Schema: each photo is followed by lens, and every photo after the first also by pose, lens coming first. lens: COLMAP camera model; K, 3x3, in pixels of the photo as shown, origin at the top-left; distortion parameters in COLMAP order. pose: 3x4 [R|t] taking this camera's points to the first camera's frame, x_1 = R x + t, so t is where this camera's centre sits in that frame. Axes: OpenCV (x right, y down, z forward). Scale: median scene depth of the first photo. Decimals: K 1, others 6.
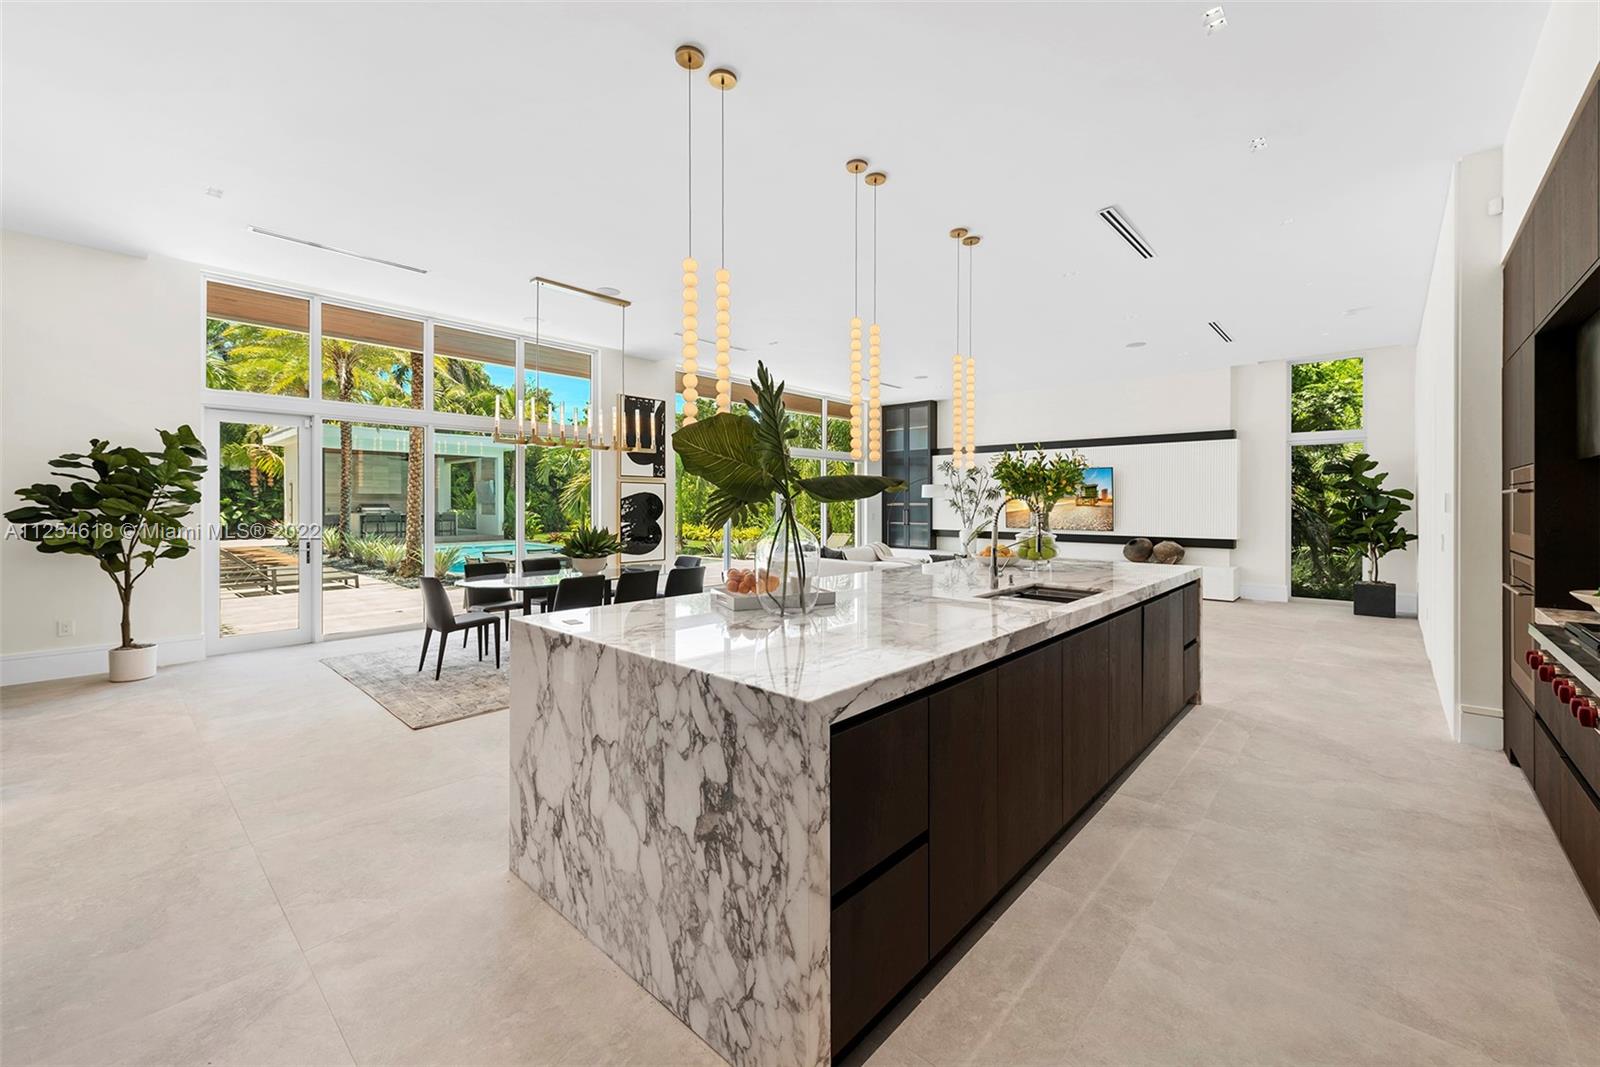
lens RADIAL K [[637.0, 0, 803.2], [0, 637.0, 501.2], [0, 0, 1]] dist [0.011434, -0.000185]
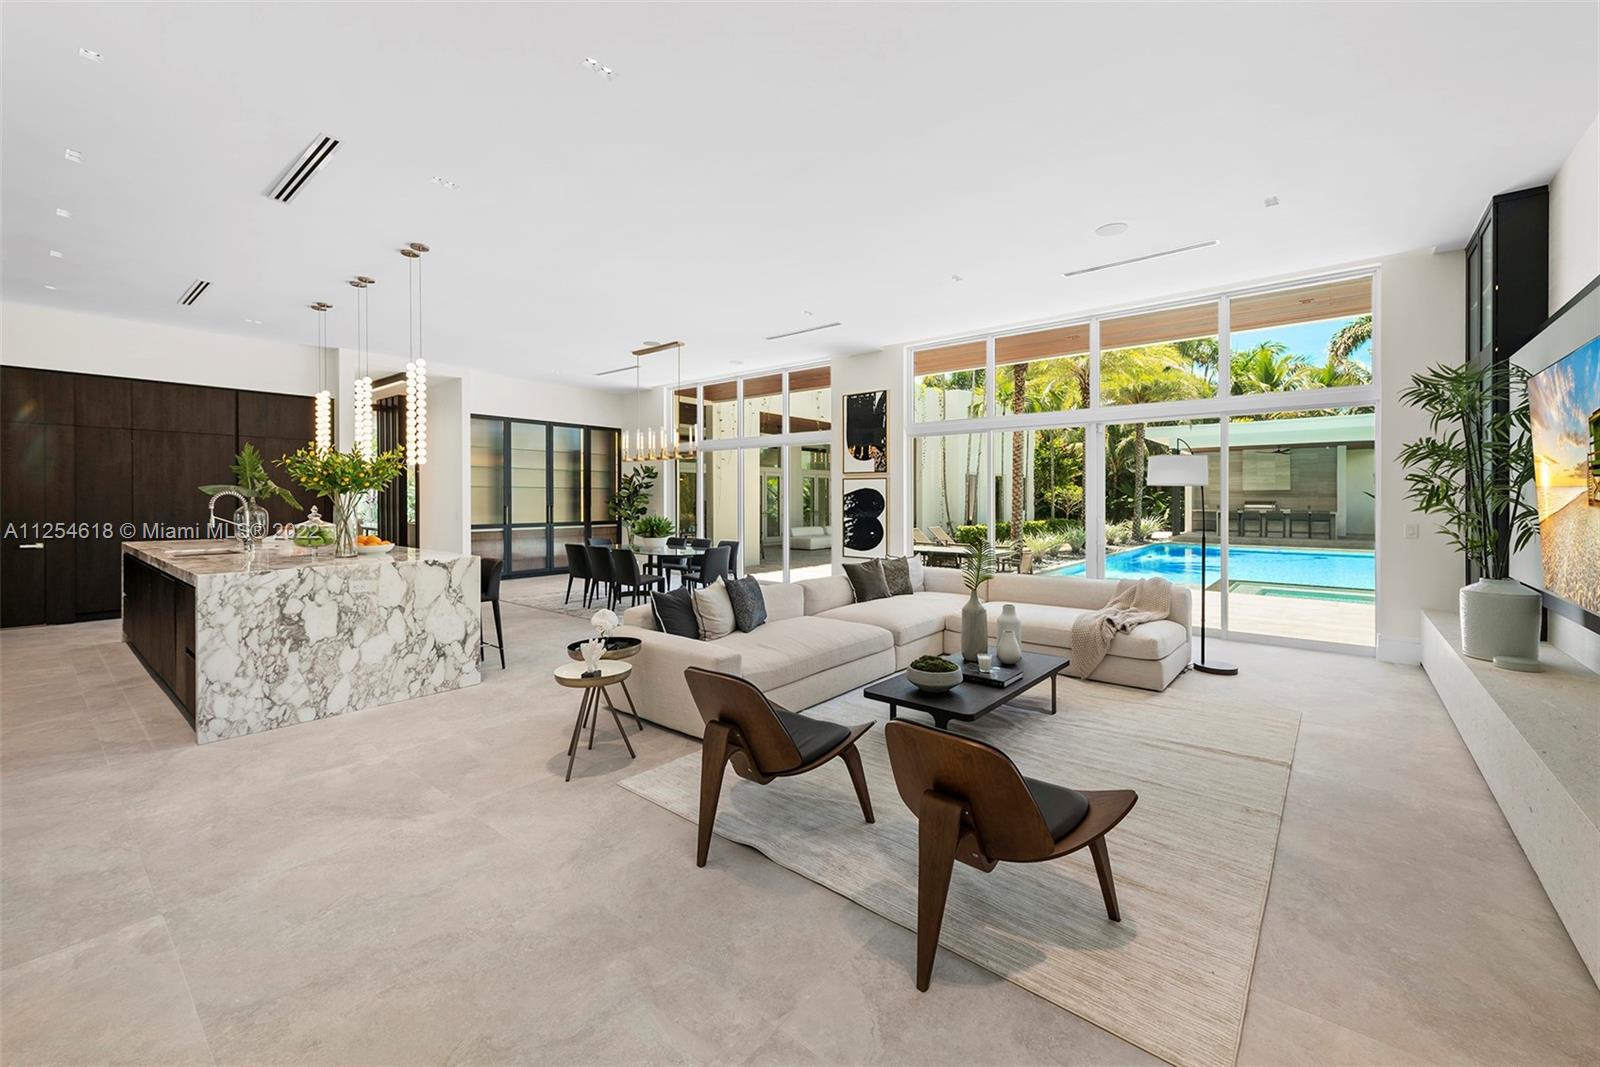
lens RADIAL K [[637.0, 0, 804.9], [0, 637.0, 501.6], [0, 0, 1]] dist [0.011434, -0.000185]
pose [[0.049042, 0.005344, -0.998782, 0.735520], [0.000222, 0.999986, 0.005362, 0.001599], [0.998797, -0.000485, 0.049040, 0.861793]]
